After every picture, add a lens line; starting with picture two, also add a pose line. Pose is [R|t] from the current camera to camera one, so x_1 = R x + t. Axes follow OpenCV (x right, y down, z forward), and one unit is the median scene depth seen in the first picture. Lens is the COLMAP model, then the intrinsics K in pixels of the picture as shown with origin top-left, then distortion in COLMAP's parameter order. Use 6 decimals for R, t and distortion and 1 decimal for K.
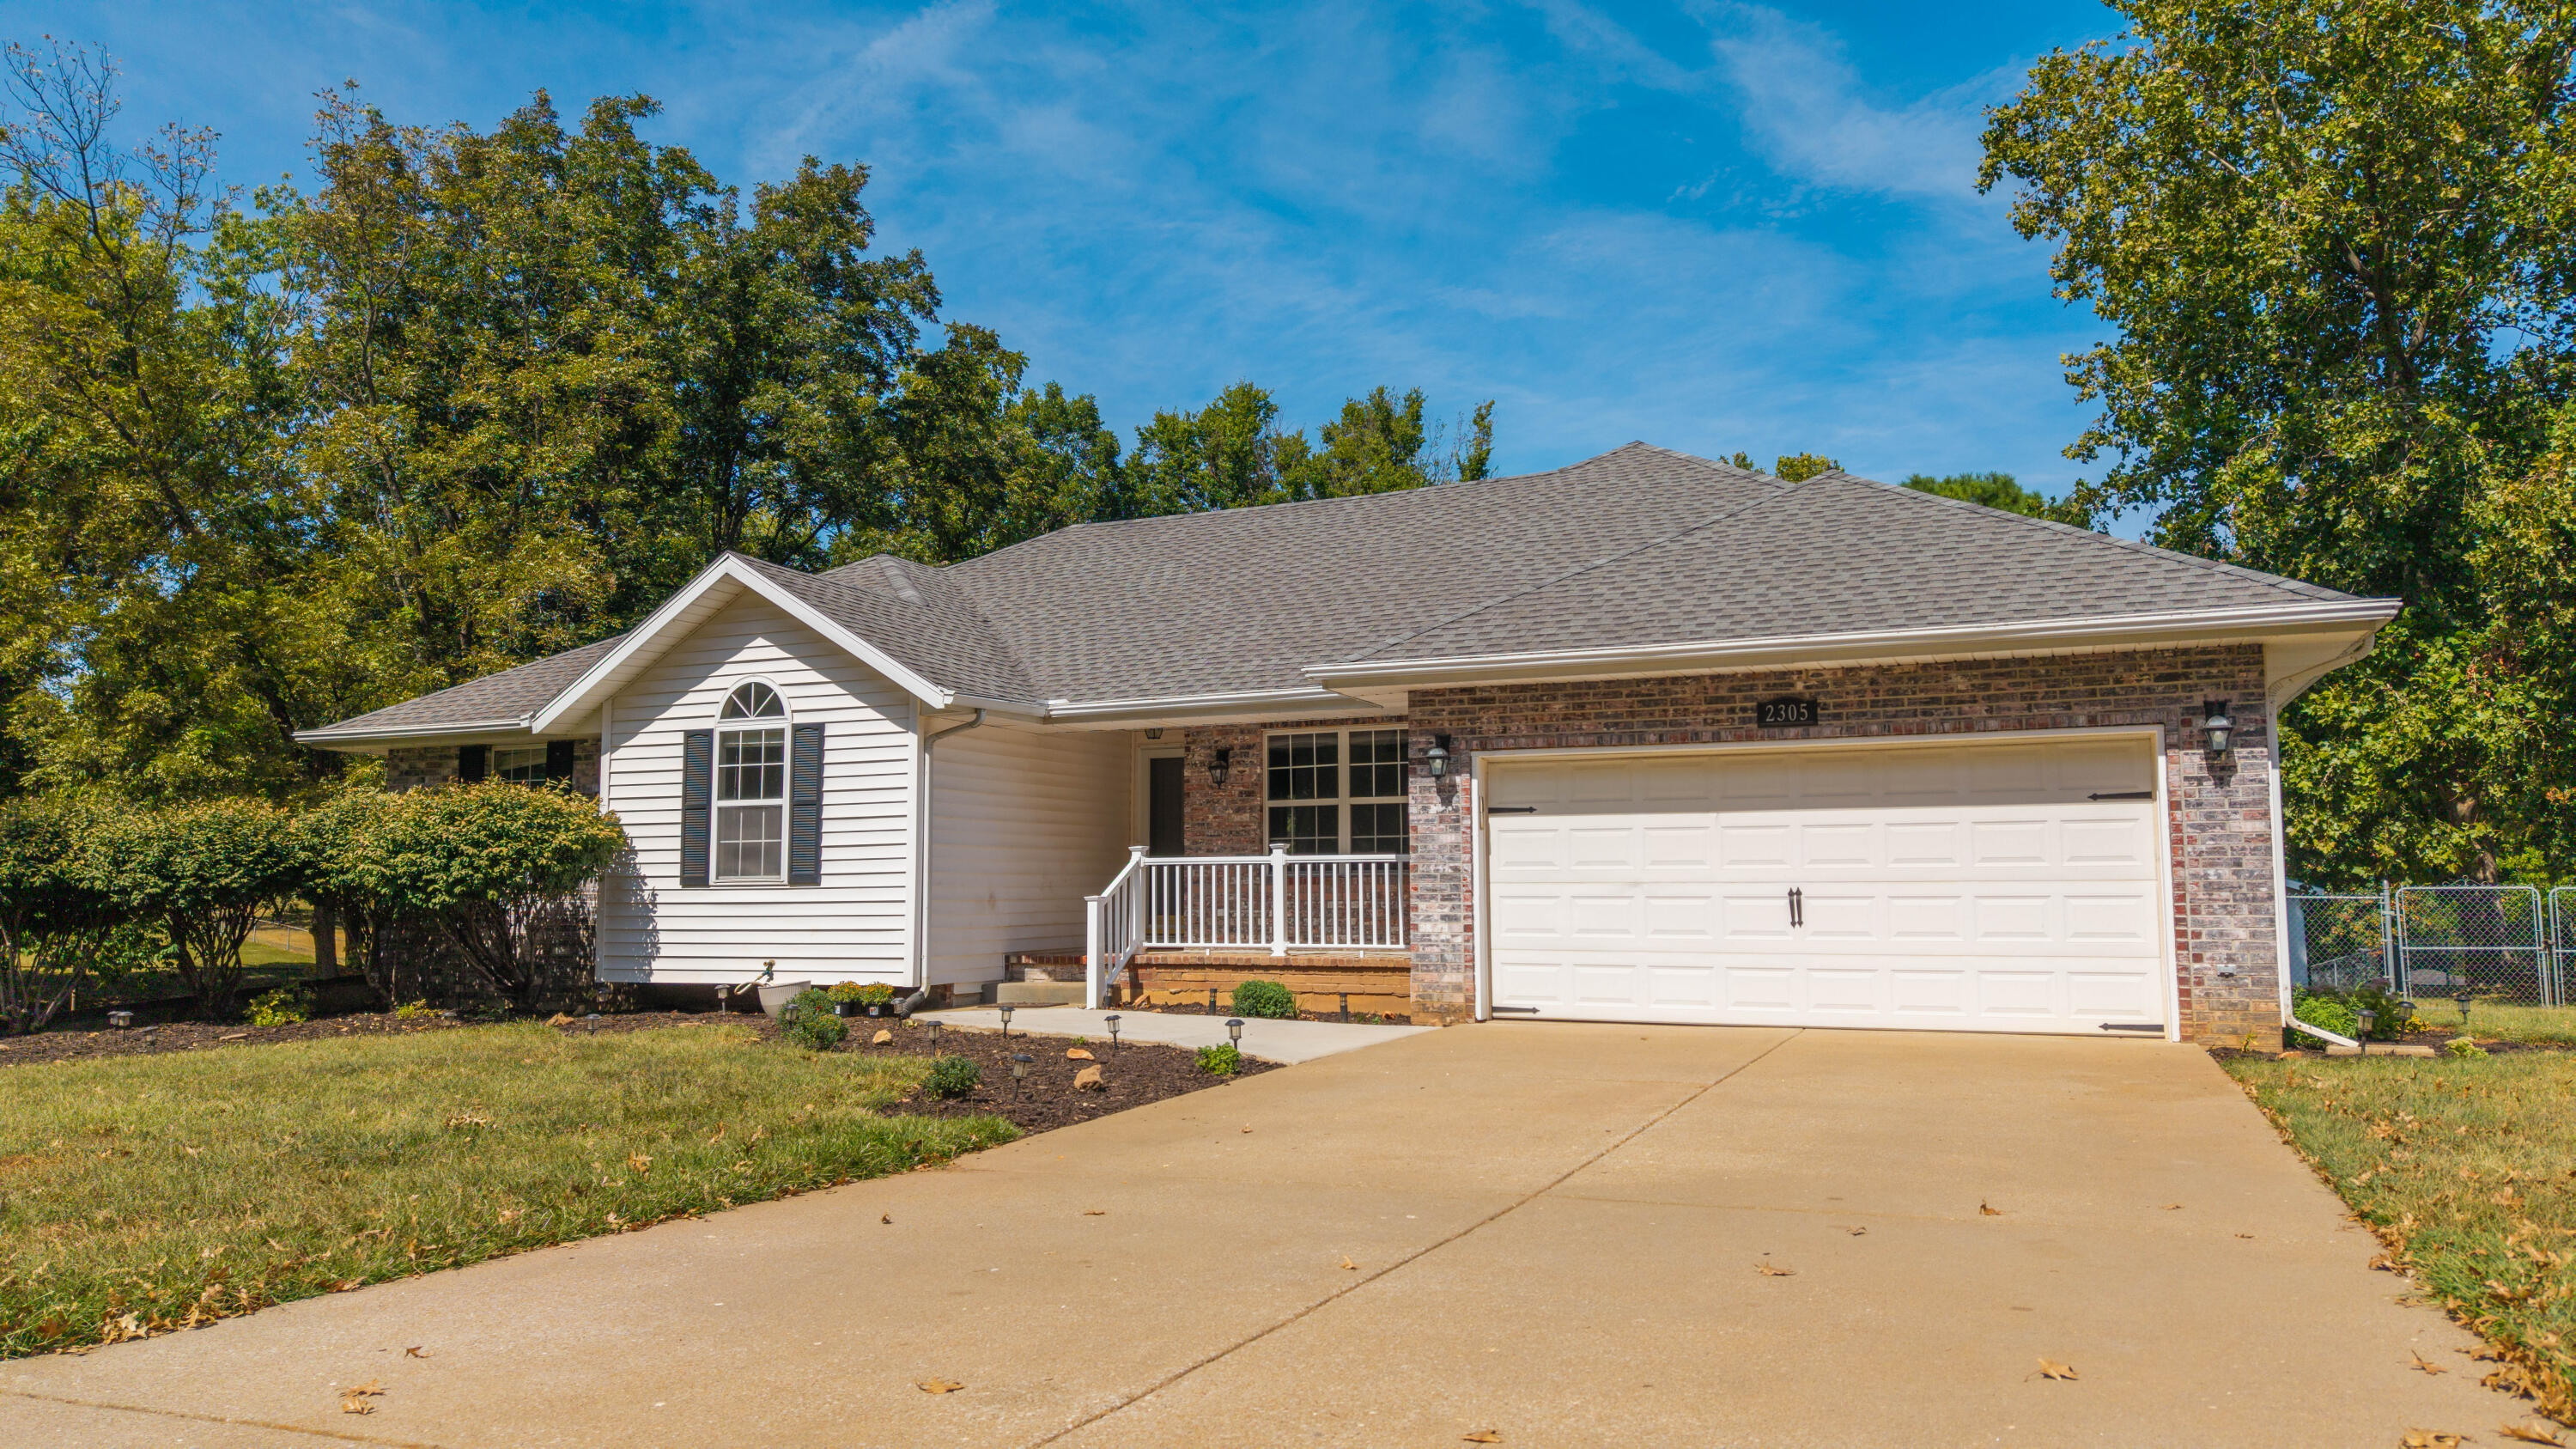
lens RADIAL K [[1735.1, 0, 1288.0], [0, 1735.1, 724.5], [0, 0, 1]] dist [0.092032, -0.137715]
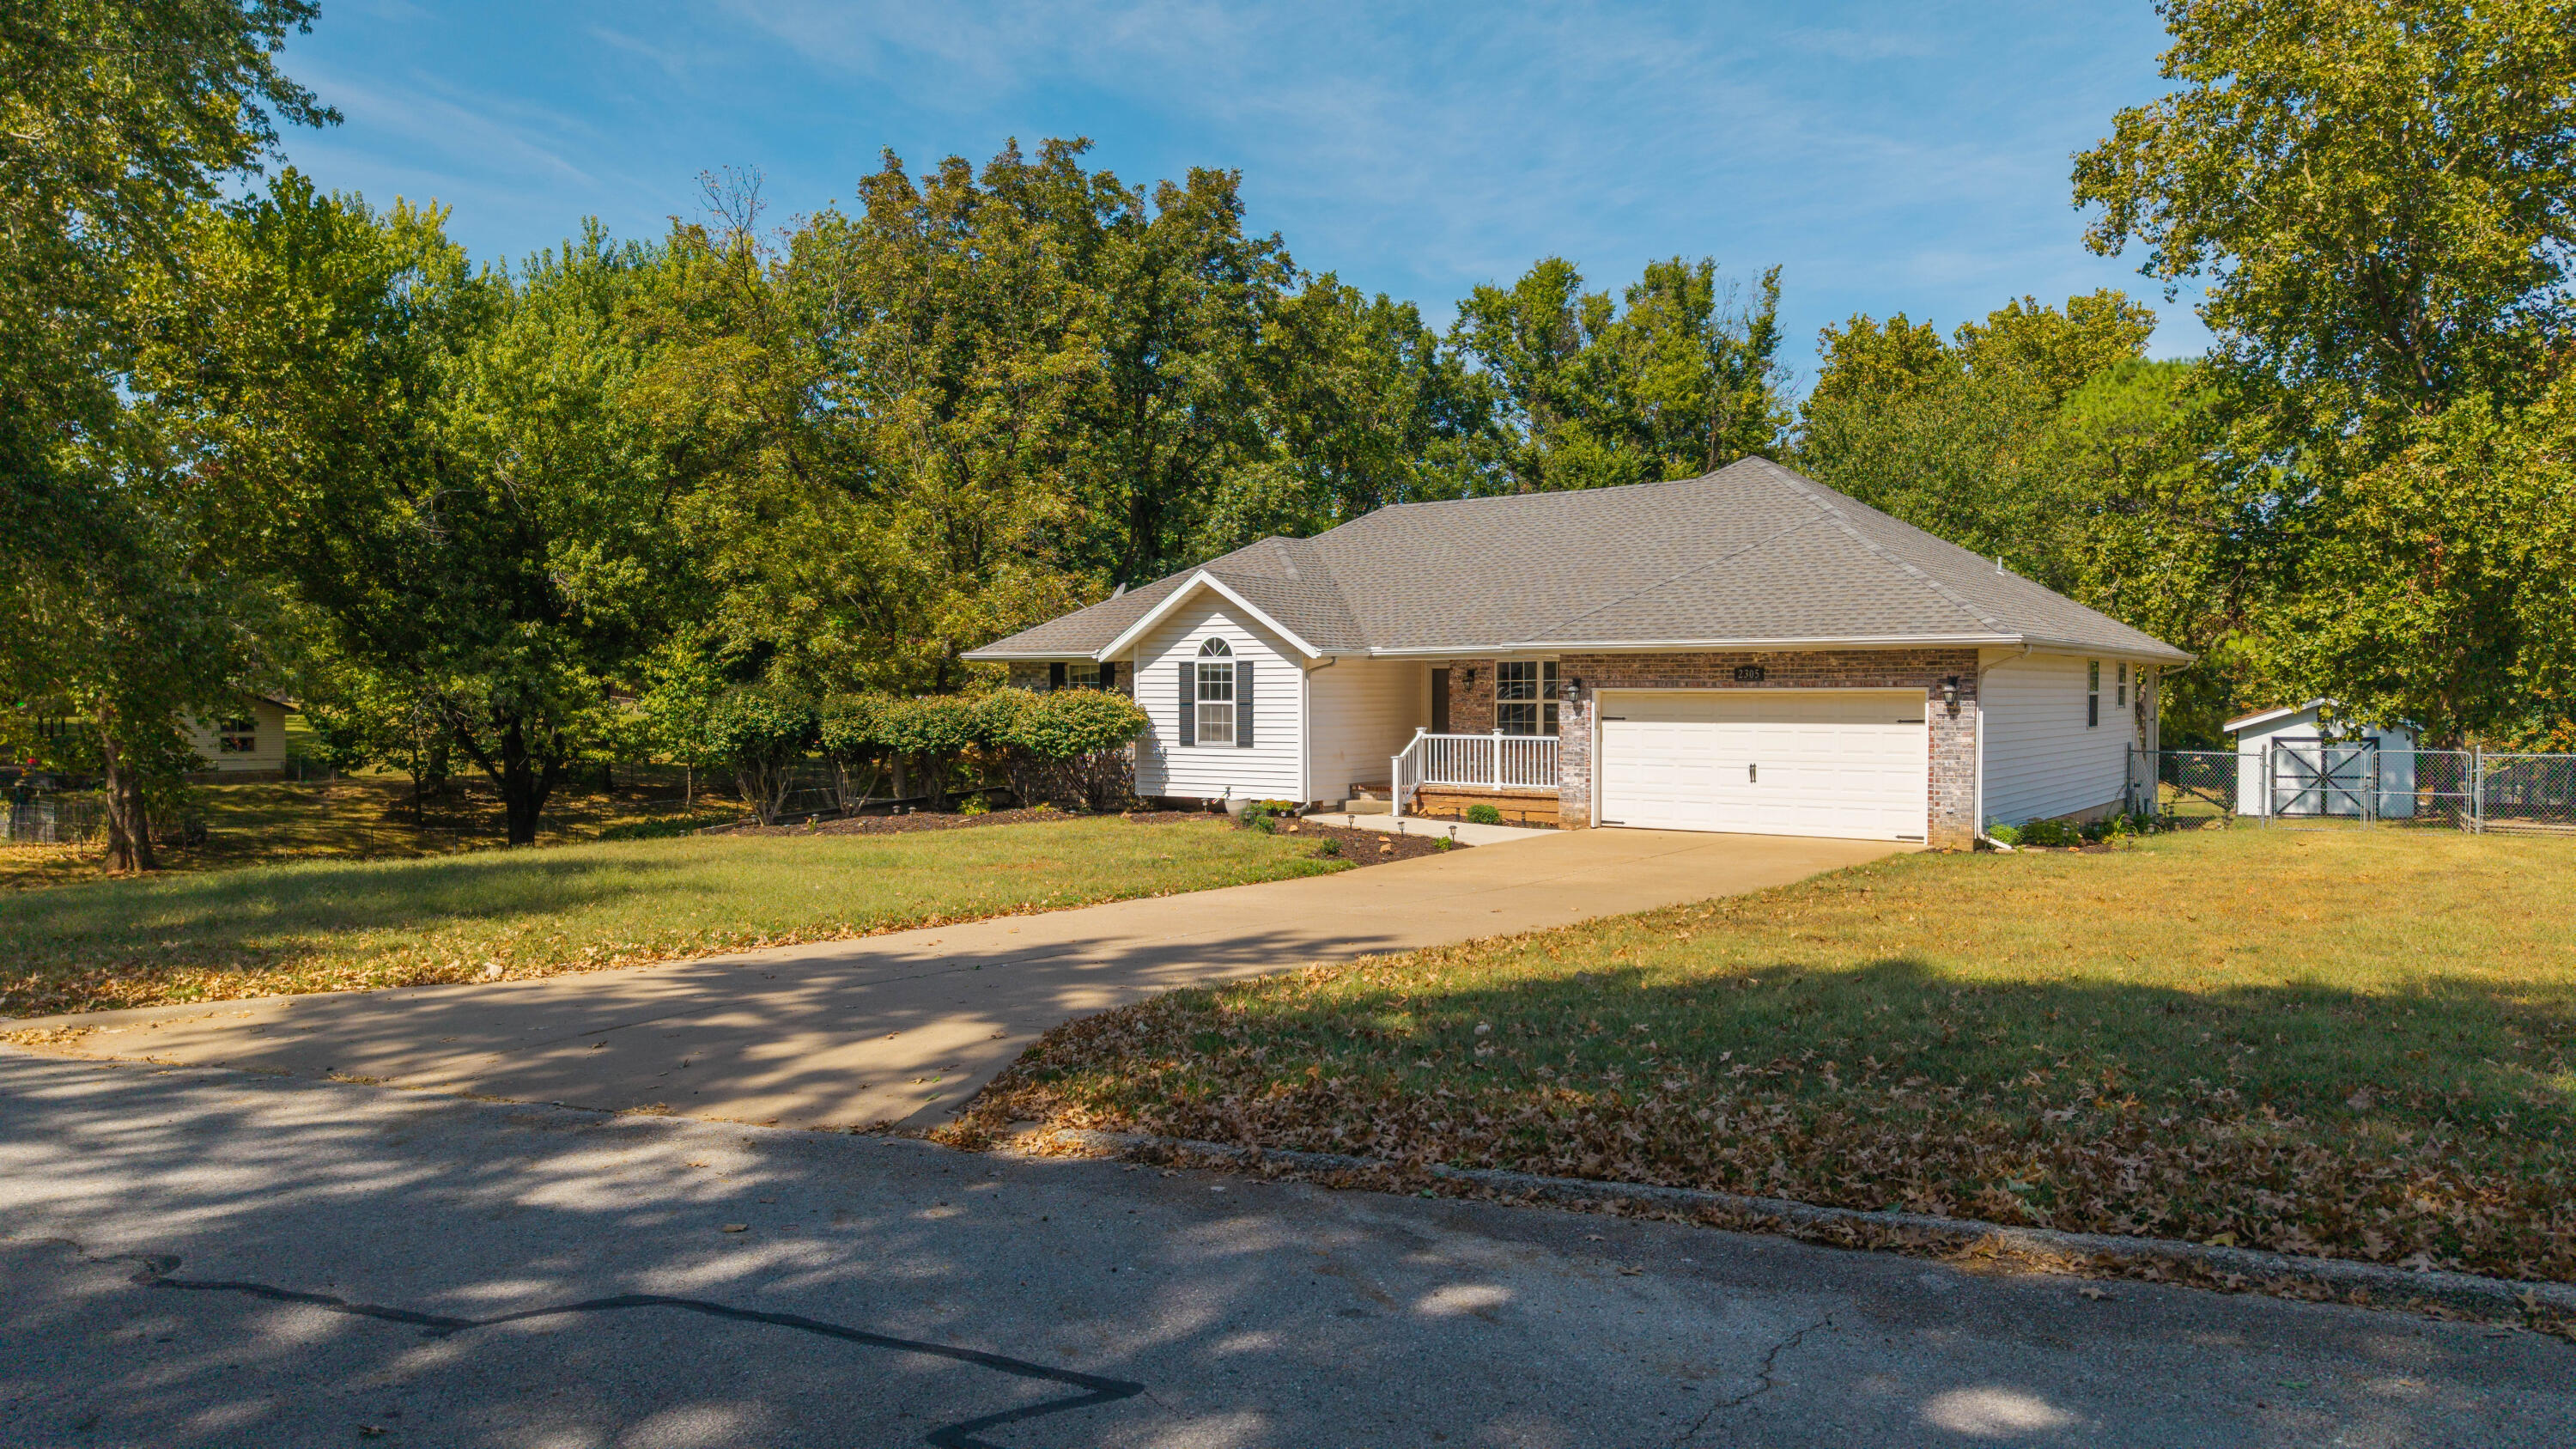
lens RADIAL K [[1738.9, 0, 1288.0], [0, 1738.9, 724.5], [0, 0, 1]] dist [0.188049, -0.344556]
pose [[0.981357, 0.007630, -0.192043, 0.126128], [0.015516, 0.992805, 0.118732, -0.151529], [0.191567, -0.119498, 0.974178, -0.800410]]
